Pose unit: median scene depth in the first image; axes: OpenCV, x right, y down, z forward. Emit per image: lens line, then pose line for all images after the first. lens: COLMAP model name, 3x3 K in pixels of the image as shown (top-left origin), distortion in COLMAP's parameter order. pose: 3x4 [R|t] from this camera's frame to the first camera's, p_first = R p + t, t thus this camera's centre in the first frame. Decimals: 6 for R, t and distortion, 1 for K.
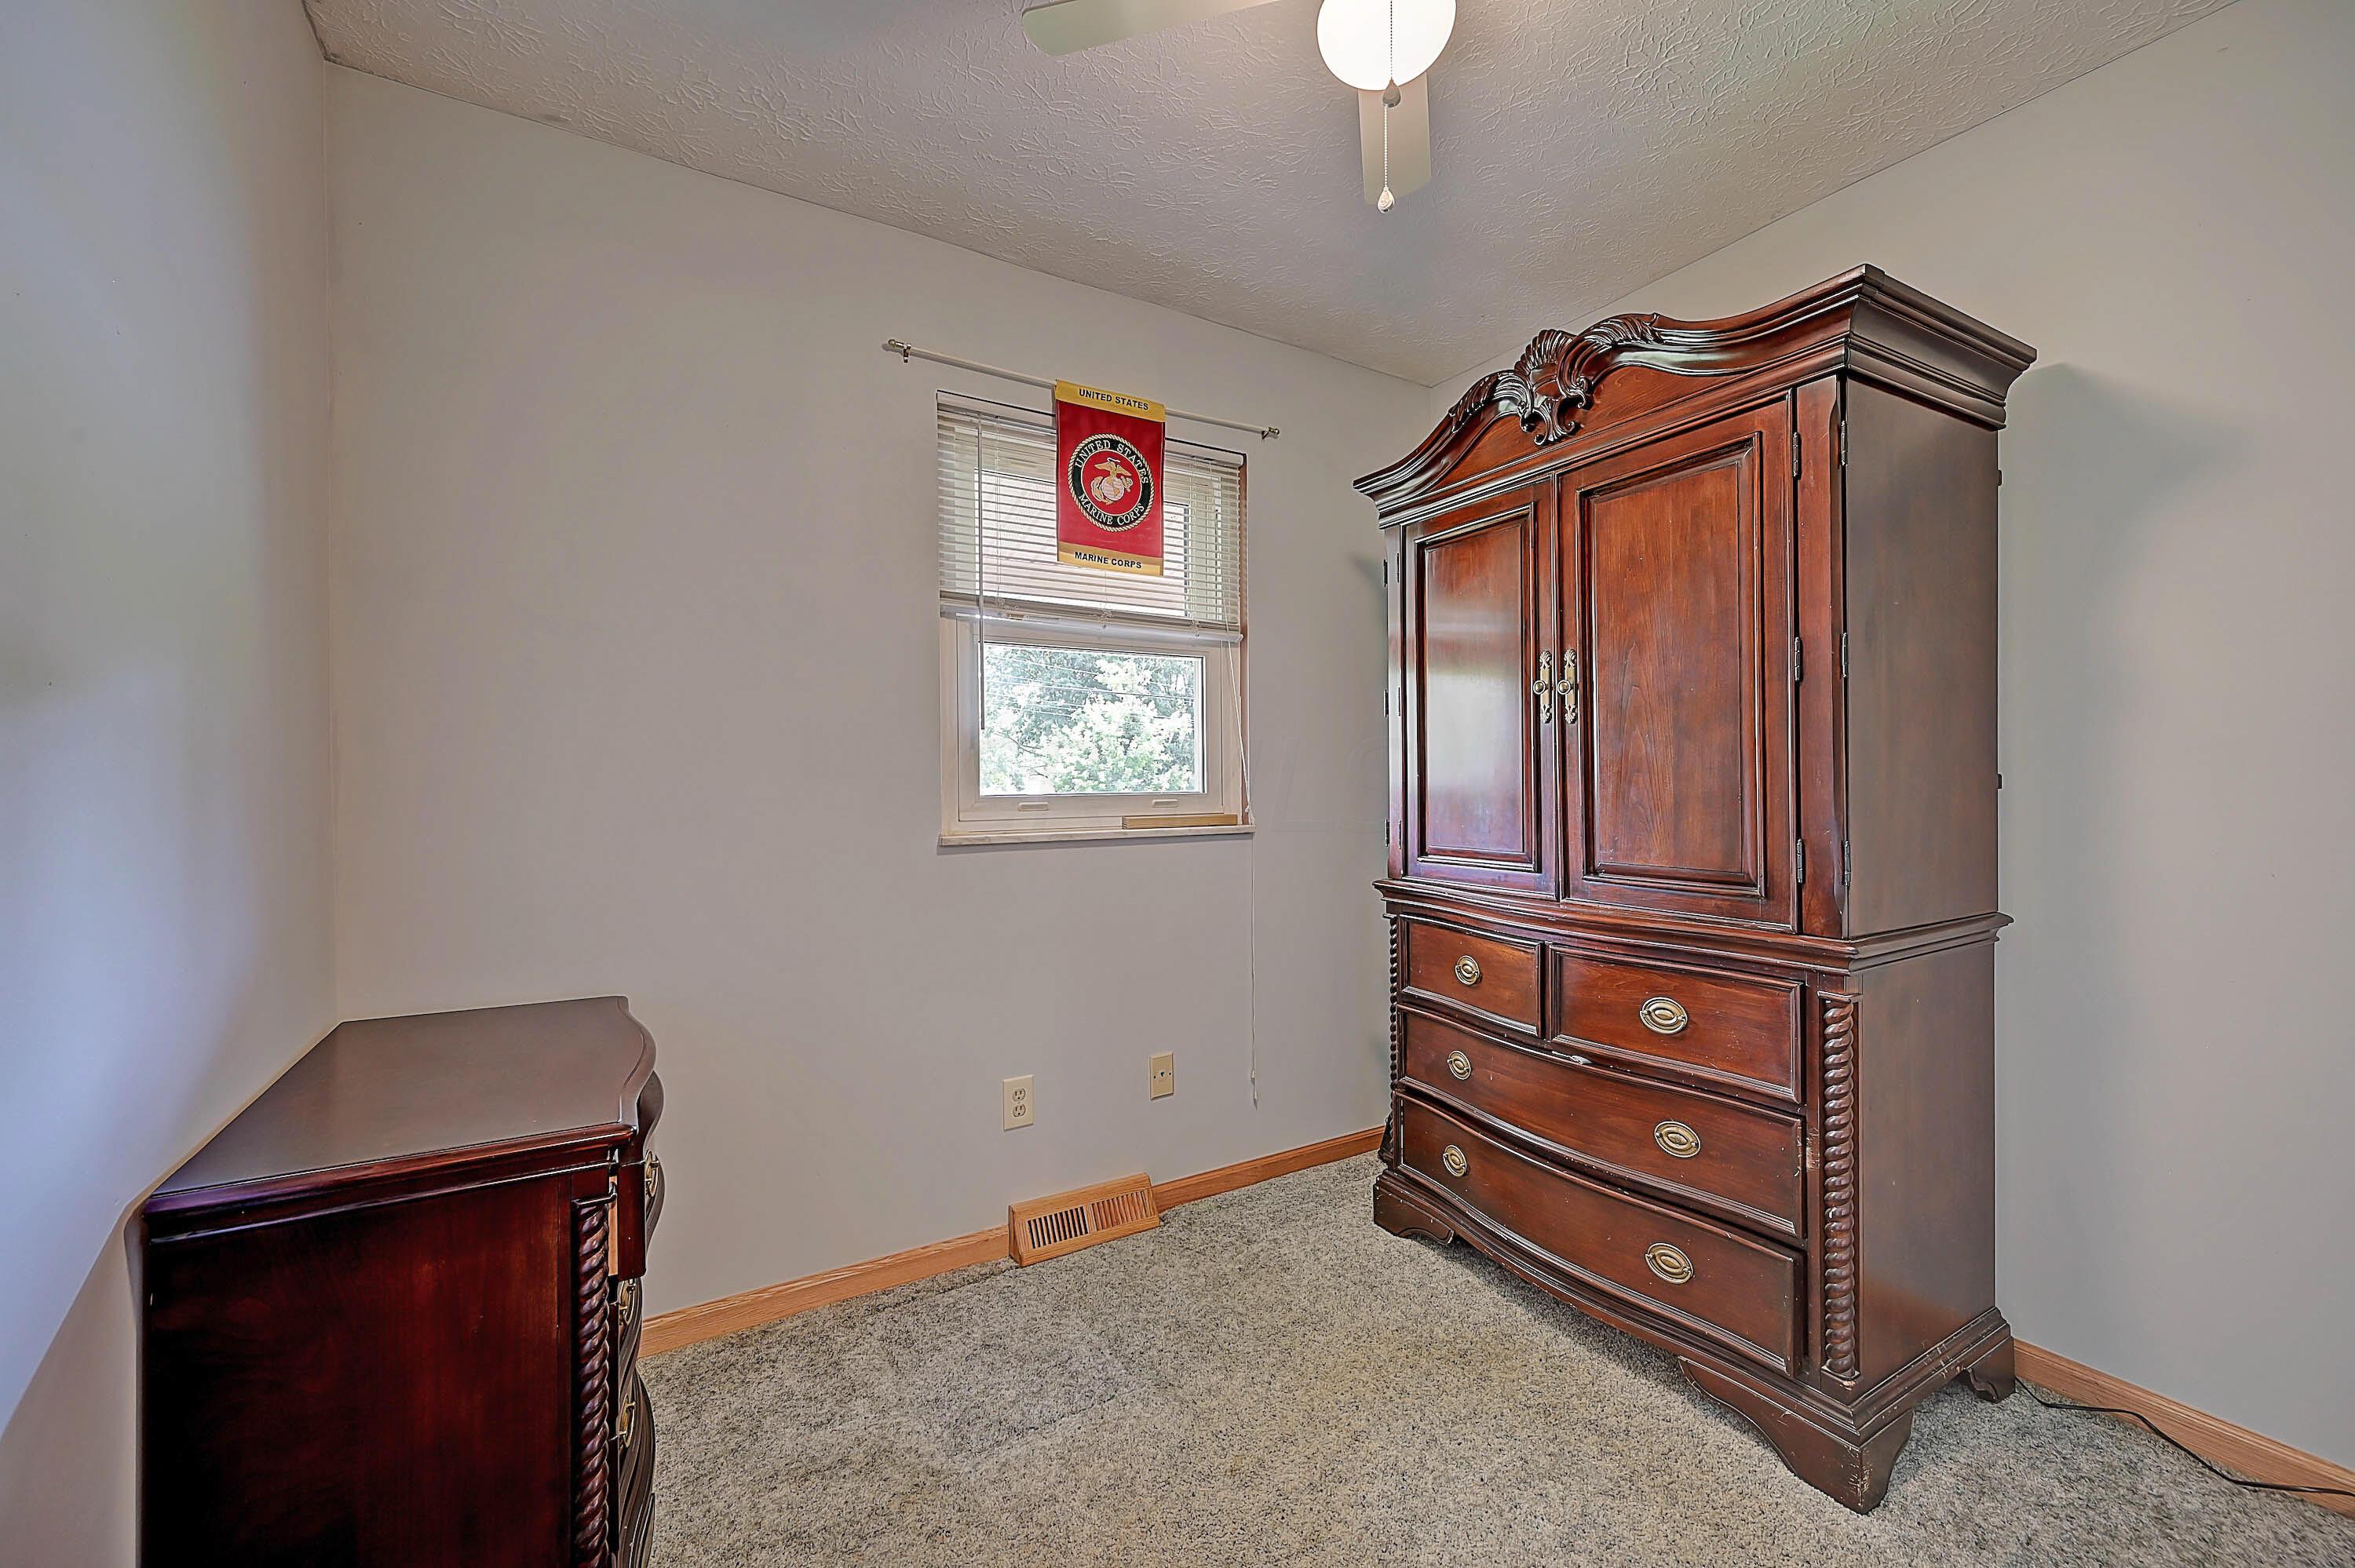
lens RADIAL K [[928.6, 0, 1168.1], [0, 928.6, 782.6], [0, 0, 1]] dist [0.000488, -0.000122]
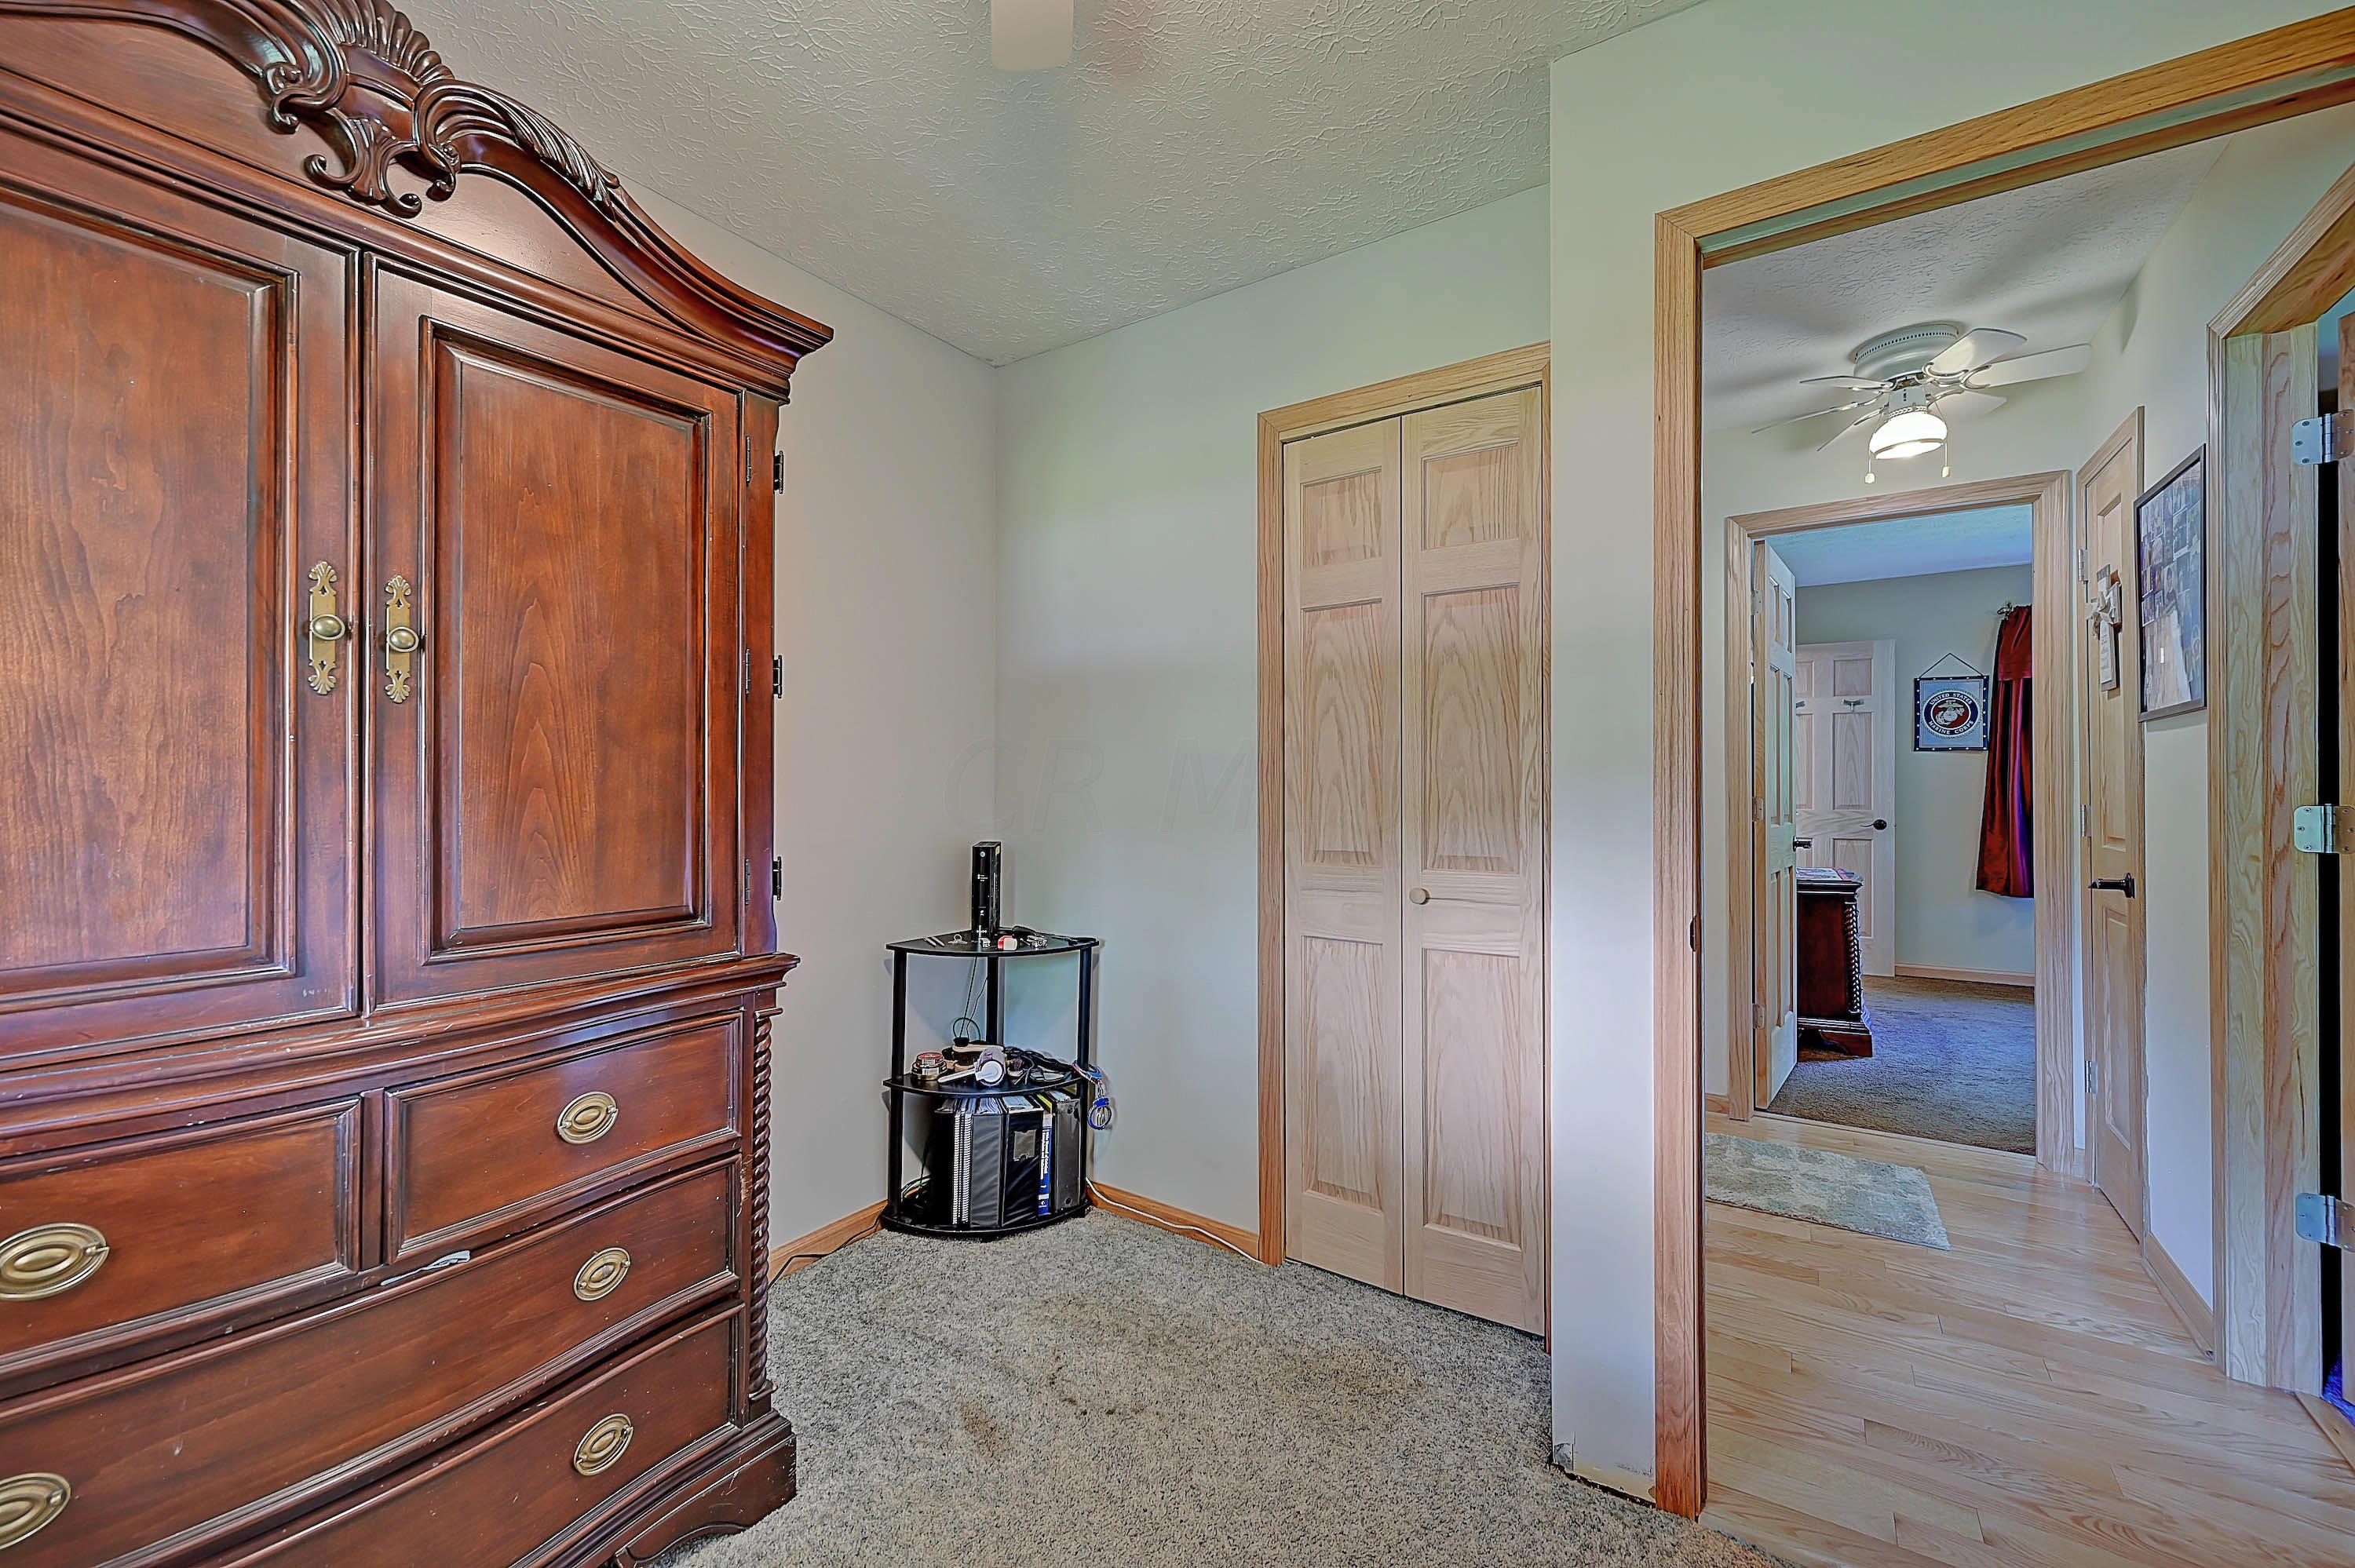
lens RADIAL K [[928.6, 0, 1168.1], [0, 928.6, 782.6], [0, 0, 1]] dist [0.000488, -0.000122]
pose [[-0.425106, 0.010850, 0.905079, -0.332923], [0.005415, 0.999941, -0.009444, -0.005980], [-0.905127, 0.000887, -0.425139, 0.896313]]
